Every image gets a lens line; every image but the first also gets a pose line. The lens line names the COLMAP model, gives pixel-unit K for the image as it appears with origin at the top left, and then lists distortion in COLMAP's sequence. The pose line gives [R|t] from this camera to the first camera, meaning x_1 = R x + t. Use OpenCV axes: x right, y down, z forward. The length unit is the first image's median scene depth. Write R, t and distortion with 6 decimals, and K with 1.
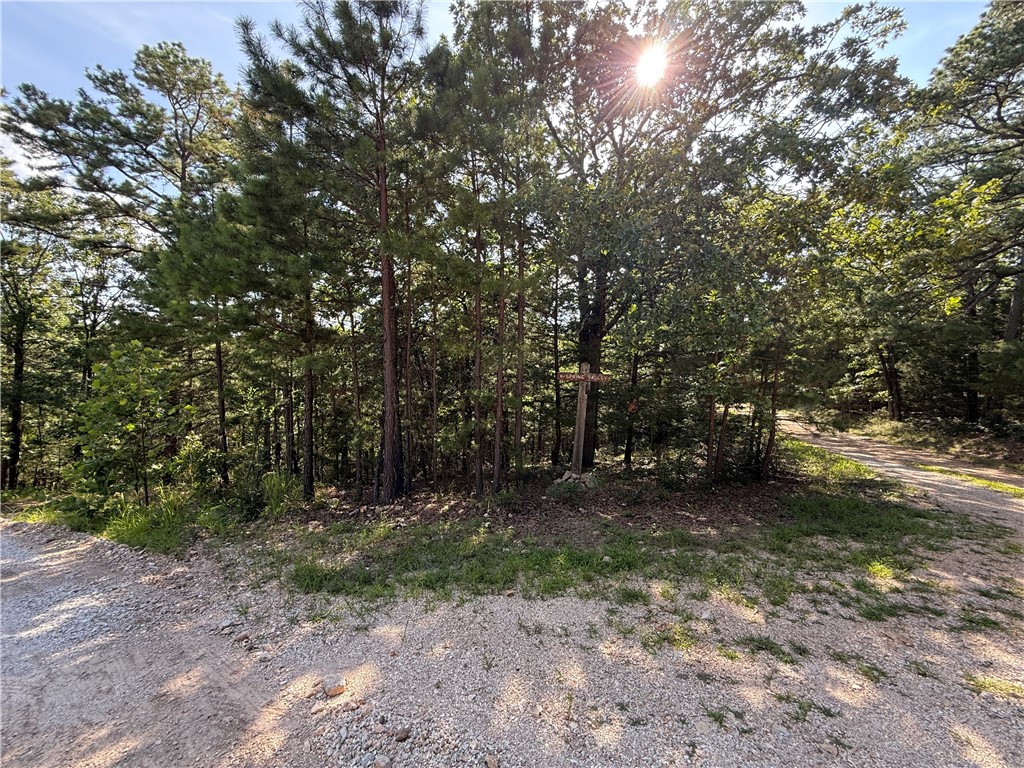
lens RADIAL K [[407.7, 0, 517.4], [0, 407.7, 384.5], [0, 0, 1]] dist [-0.000324, 0.000204]
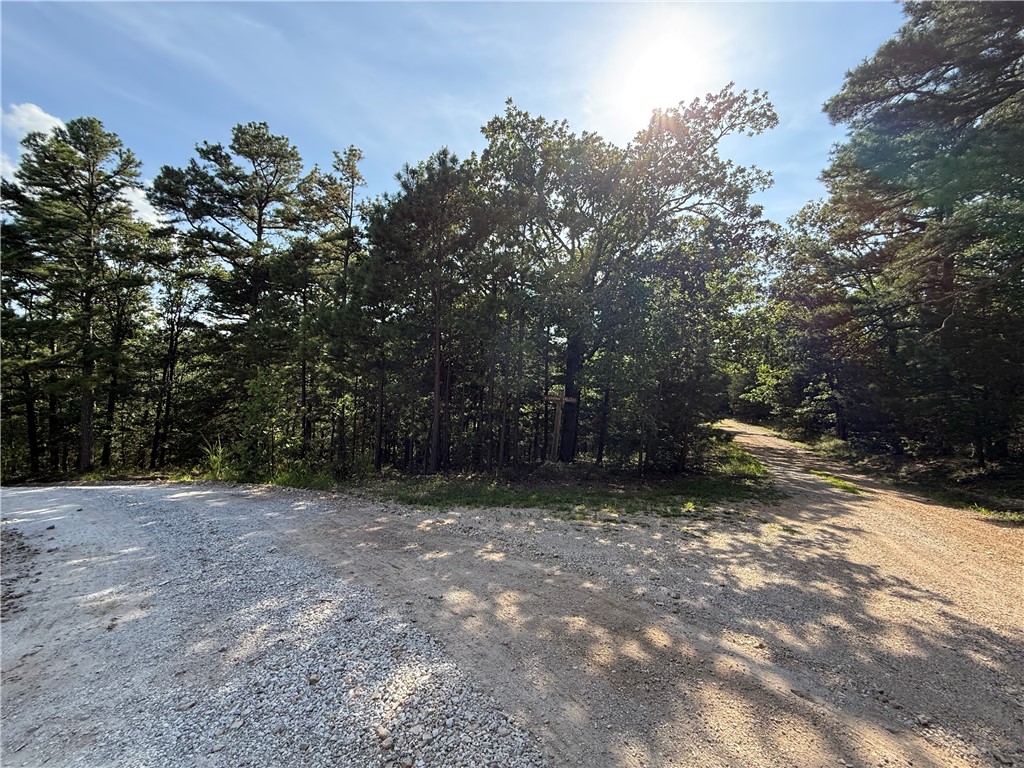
lens RADIAL K [[407.7, 0, 506.1], [0, 407.7, 381.1], [0, 0, 1]] dist [-0.000324, 0.000204]
pose [[0.998769, 0.034426, -0.035723, 0.006014], [-0.035292, 0.999091, -0.023903, -0.018518], [0.034867, 0.025134, 0.999076, -0.243987]]
